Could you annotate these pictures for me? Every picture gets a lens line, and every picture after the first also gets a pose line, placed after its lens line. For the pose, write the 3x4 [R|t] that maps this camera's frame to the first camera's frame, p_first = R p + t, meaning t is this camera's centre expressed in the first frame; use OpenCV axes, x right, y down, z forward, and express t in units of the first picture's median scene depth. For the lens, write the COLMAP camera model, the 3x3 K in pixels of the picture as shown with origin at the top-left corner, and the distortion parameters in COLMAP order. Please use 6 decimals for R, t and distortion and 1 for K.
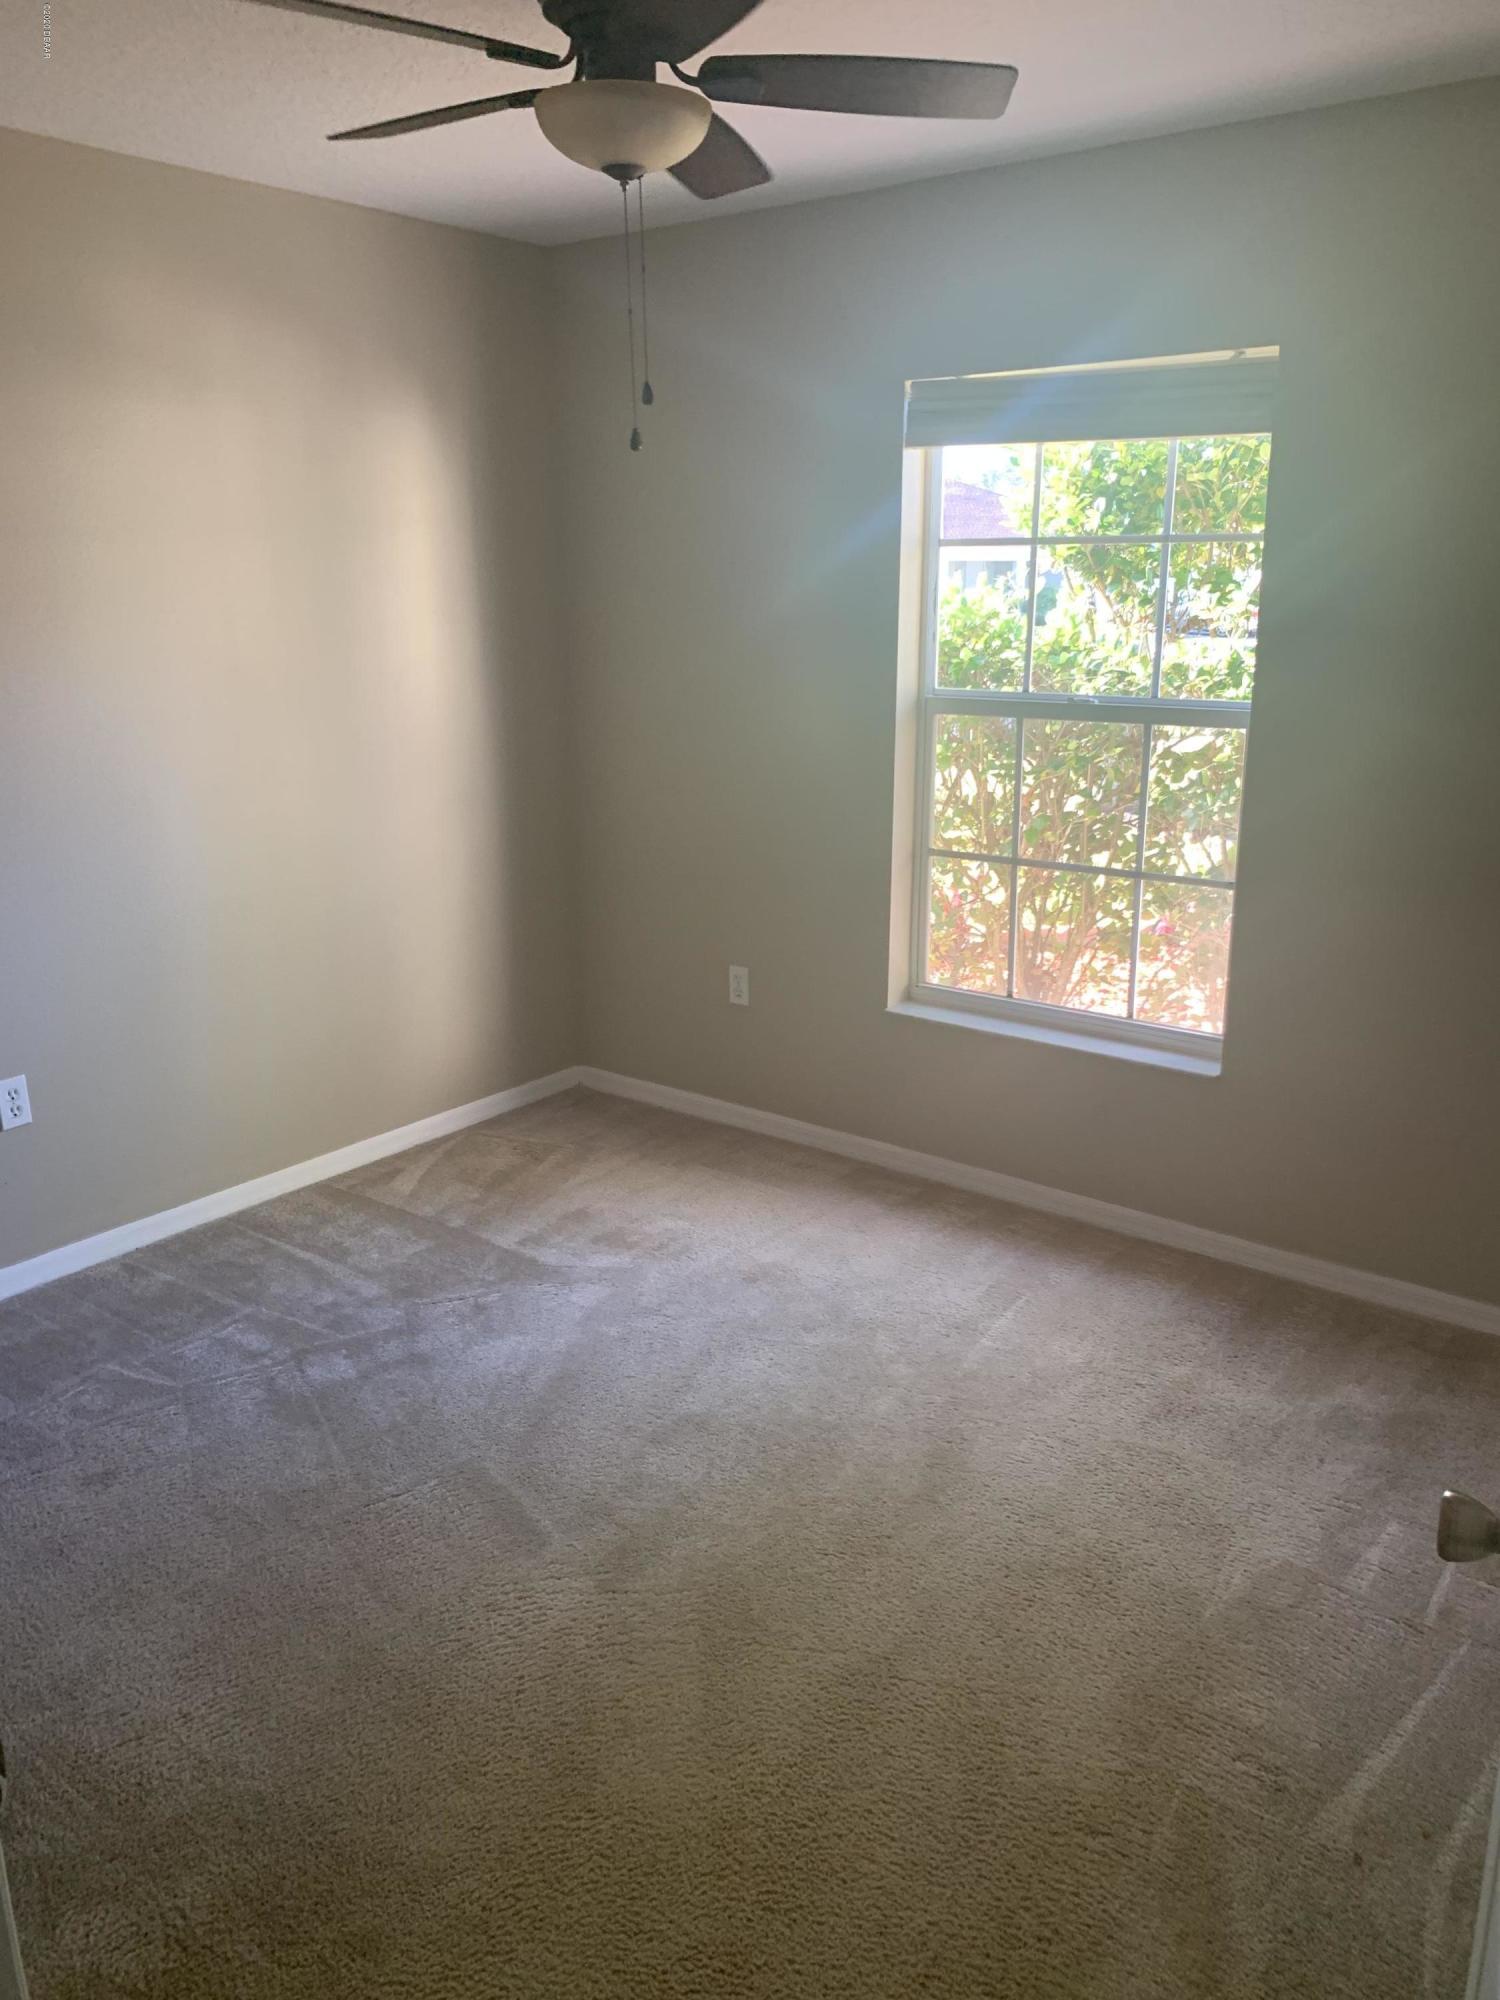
lens RADIAL K [[1509.7, 0, 750.0], [0, 1509.7, 1000.0], [0, 0, 1]] dist [-0.001193, -0.001652]
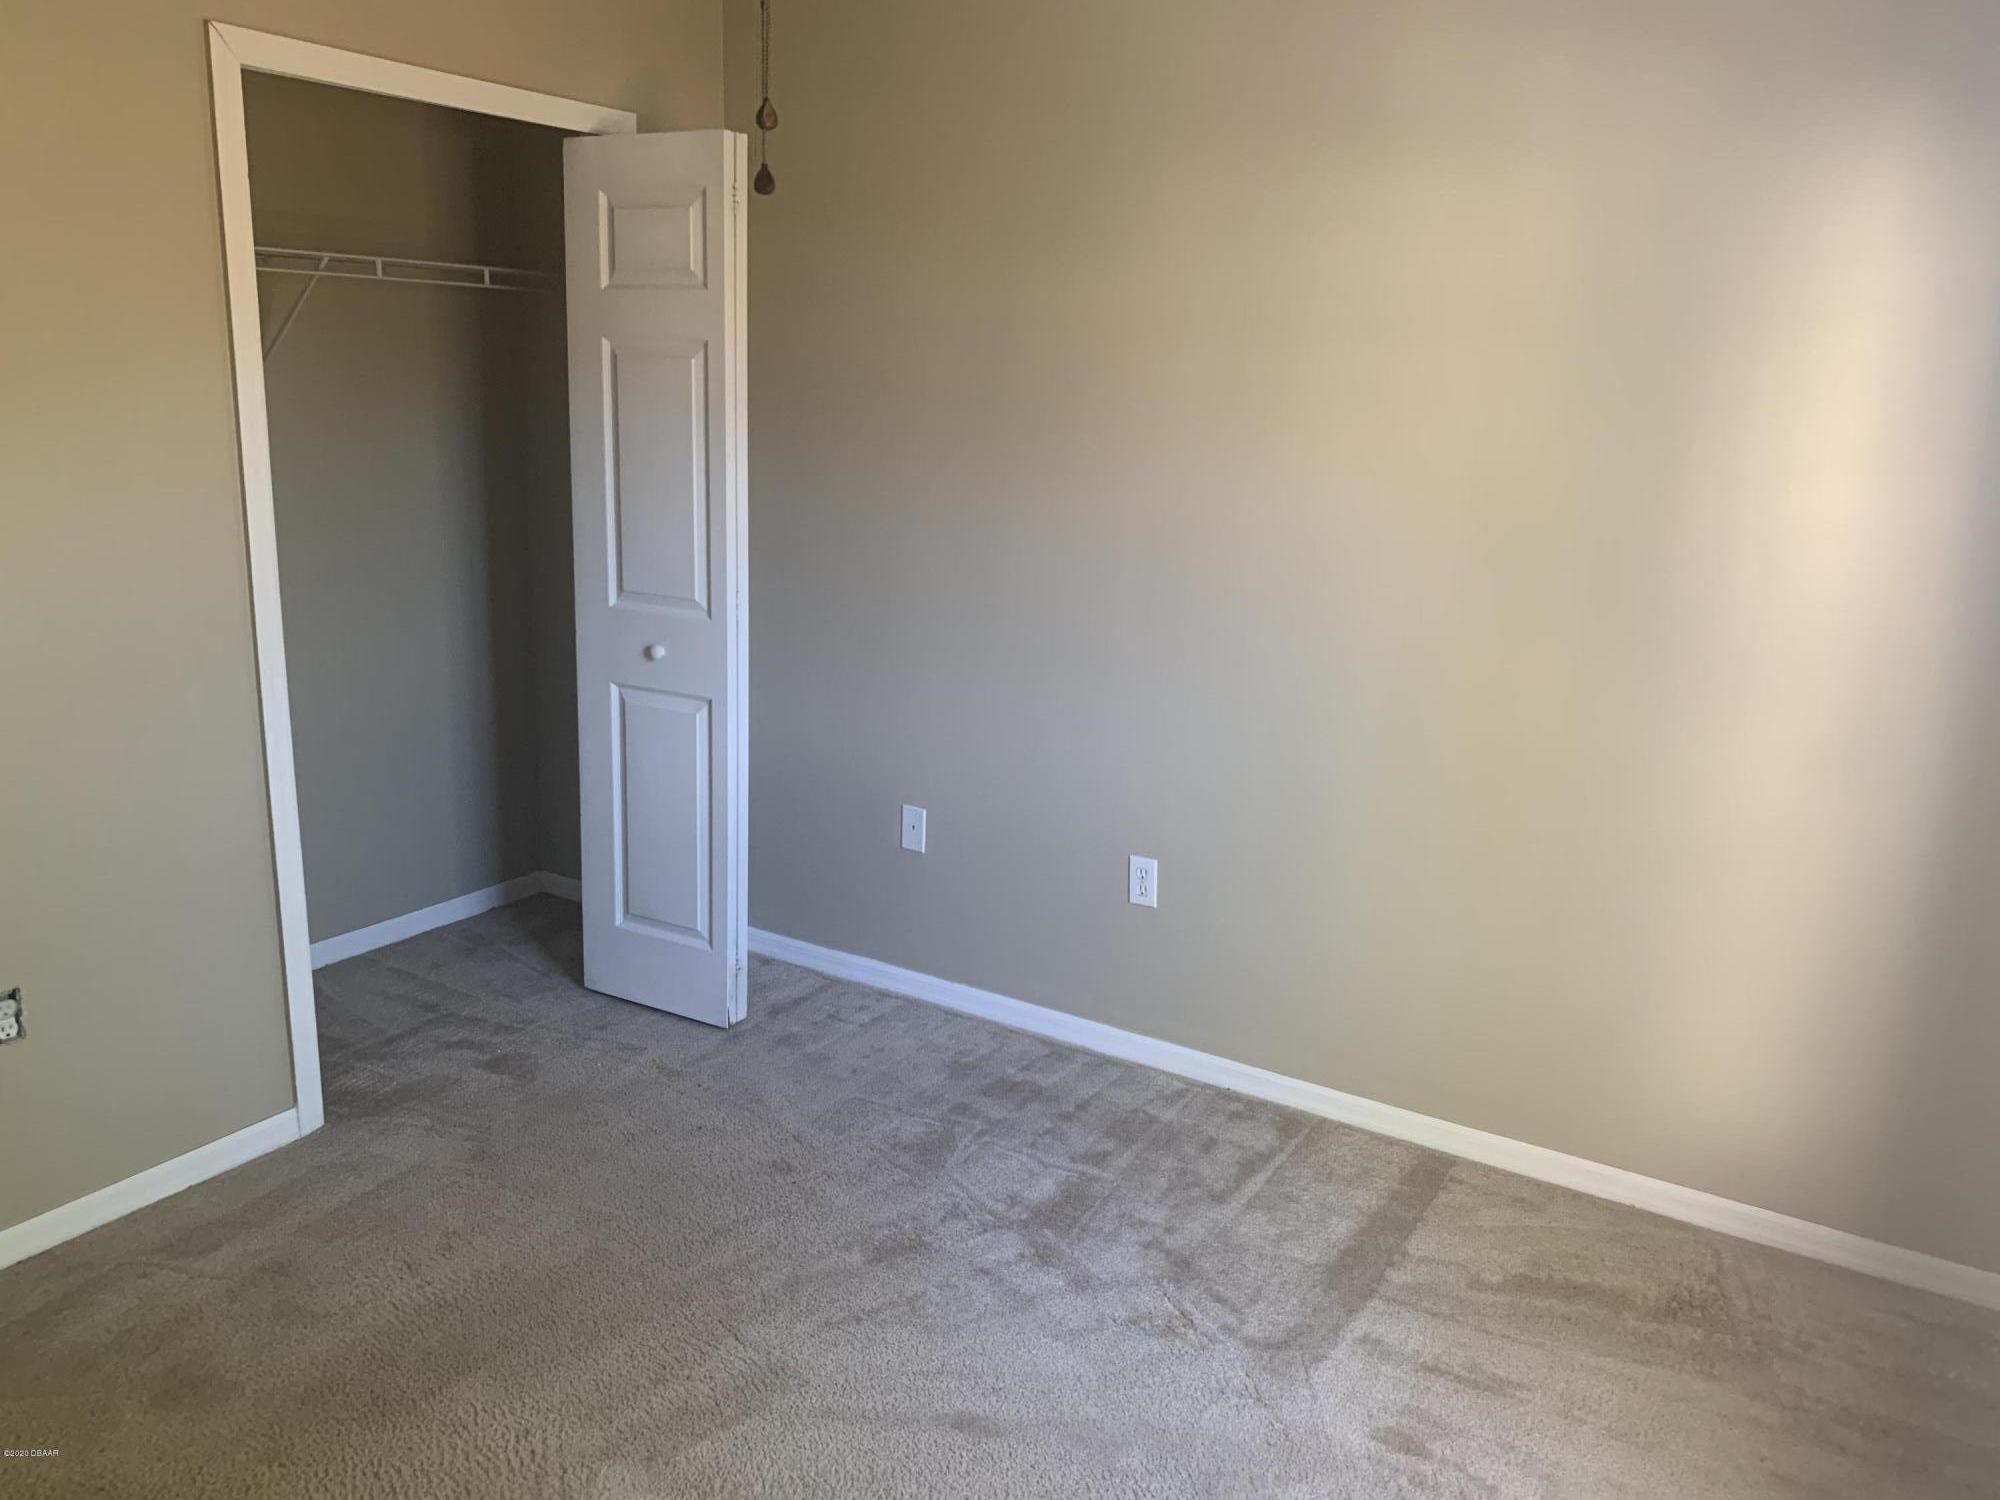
lens RADIAL K [[1509.7, 0, 1000.0], [0, 1509.7, 750.0], [0, 0, 1]] dist [-0.001193, -0.001652]
pose [[0.096410, 0.245356, -0.964627, 0.418428], [-0.298864, 0.931558, 0.207075, -0.176950], [0.949413, 0.268328, 0.163140, 0.641063]]
